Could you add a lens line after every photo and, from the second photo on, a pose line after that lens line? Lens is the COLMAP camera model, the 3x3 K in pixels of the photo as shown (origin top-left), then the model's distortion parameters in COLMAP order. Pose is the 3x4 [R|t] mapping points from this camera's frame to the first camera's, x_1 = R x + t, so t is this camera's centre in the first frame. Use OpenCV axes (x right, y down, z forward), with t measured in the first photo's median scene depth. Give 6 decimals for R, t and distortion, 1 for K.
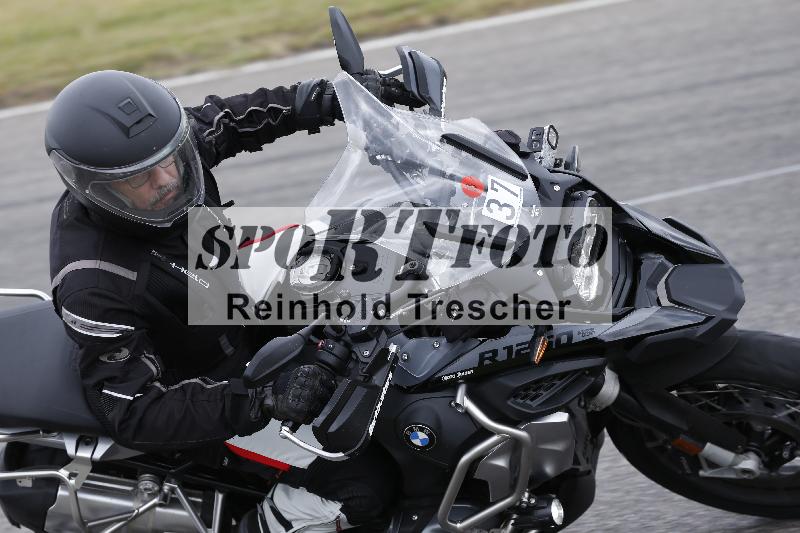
lens RADIAL K [[4604.8, 0, 400.0], [0, 4604.8, 266.5], [0, 0, 1]] dist [-0.425367, 144.972768]
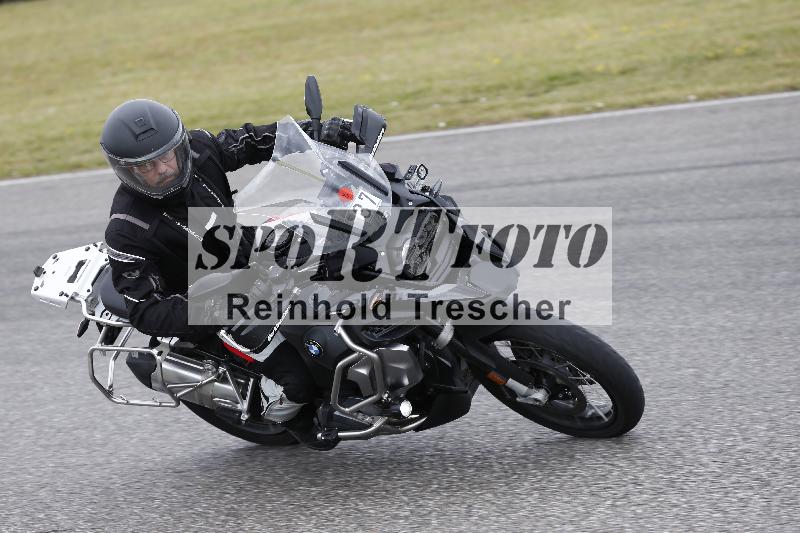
lens RADIAL K [[4604.8, 0, 400.0], [0, 4604.8, 266.5], [0, 0, 1]] dist [-0.425367, 144.972768]
pose [[0.948569, 0.117605, -0.293915, 0.496623], [-0.120186, 0.992708, 0.009331, -0.009741], [0.292869, 0.026474, 0.955786, -0.516963]]
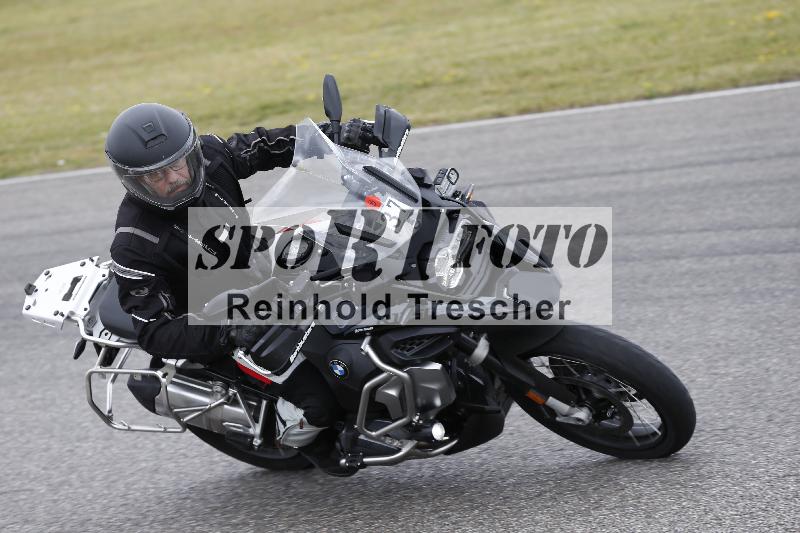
lens RADIAL K [[4604.8, 0, 400.0], [0, 4604.8, 266.5], [0, 0, 1]] dist [-0.425367, 144.972768]
pose [[0.958136, 0.101374, -0.267766, 0.414311], [-0.102894, 0.994657, 0.008386, -0.010086], [0.267185, 0.019517, 0.963448, -0.419968]]
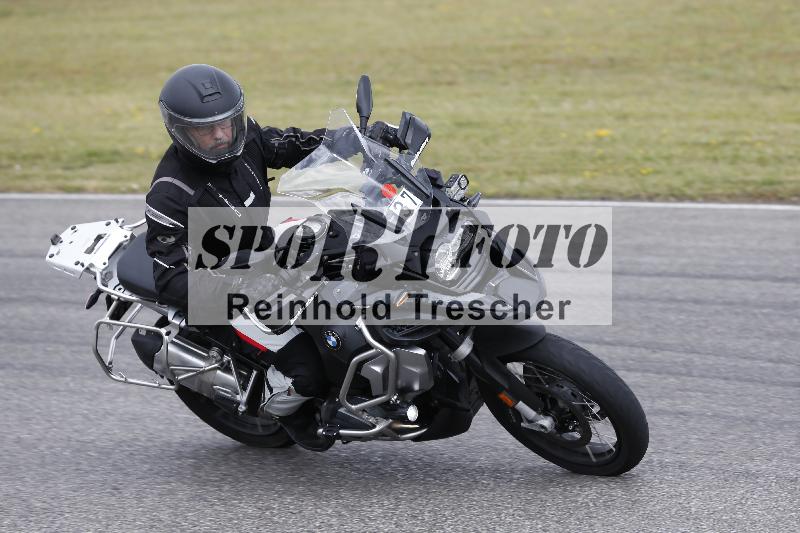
lens RADIAL K [[4604.8, 0, 400.0], [0, 4604.8, 266.5], [0, 0, 1]] dist [-0.425367, 144.972768]
pose [[0.933794, 0.240016, -0.265371, 0.445008], [-0.261367, 0.964057, -0.047758, 0.082415], [0.244370, 0.113955, 0.962963, -0.543259]]
